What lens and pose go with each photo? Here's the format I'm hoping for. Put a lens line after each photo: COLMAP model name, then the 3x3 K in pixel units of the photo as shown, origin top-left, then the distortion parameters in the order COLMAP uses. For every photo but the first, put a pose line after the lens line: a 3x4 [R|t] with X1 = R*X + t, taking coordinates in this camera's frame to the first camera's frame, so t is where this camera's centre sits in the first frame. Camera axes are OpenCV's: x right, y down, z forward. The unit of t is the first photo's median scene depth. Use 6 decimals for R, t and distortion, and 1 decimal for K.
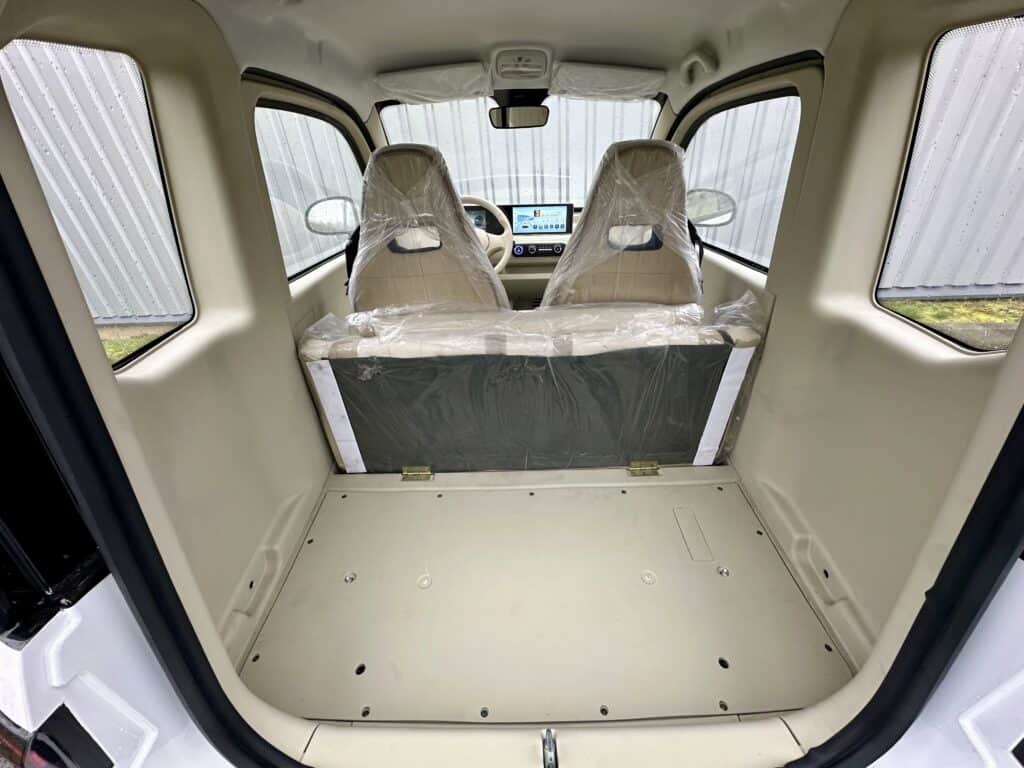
lens RADIAL K [[413.4, 0, 513.0], [0, 413.4, 387.0], [0, 0, 1]] dist [-0.015392, -0.000402]
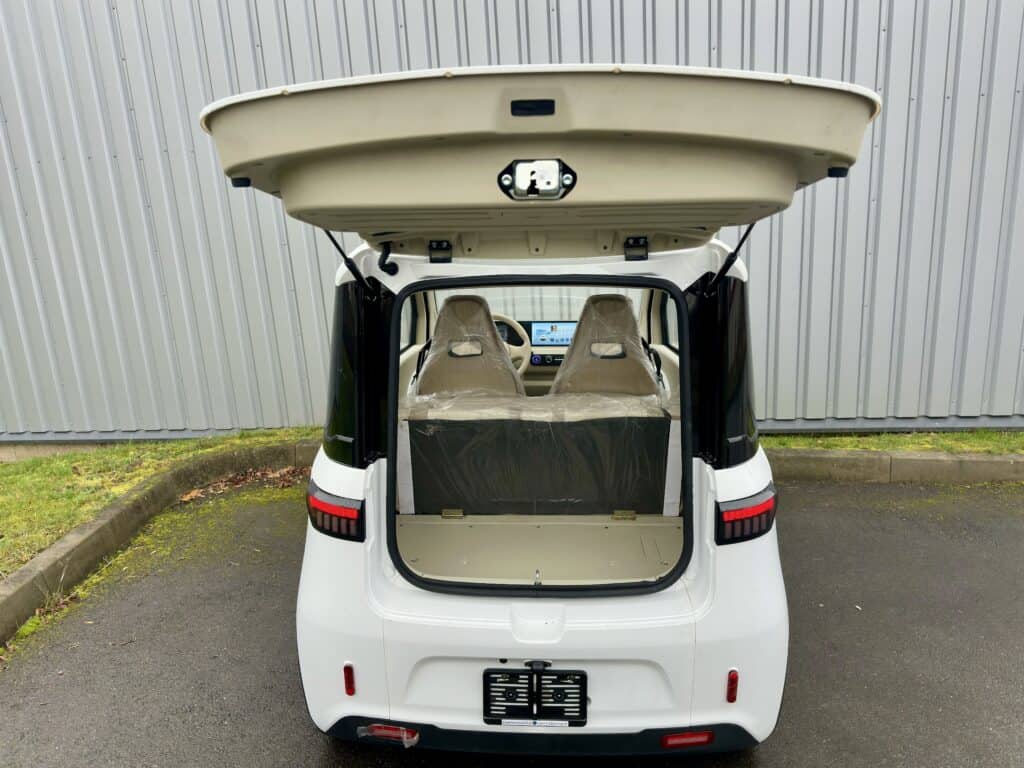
lens RADIAL K [[703.6, 0, 511.3], [0, 703.6, 384.6], [0, 0, 1]] dist [0.000350, -0.012852]
pose [[0.999031, 0.020323, -0.039039, 0.040373], [-0.030795, 0.956490, -0.290134, 0.523616], [0.031444, 0.291055, 0.956189, -1.462581]]
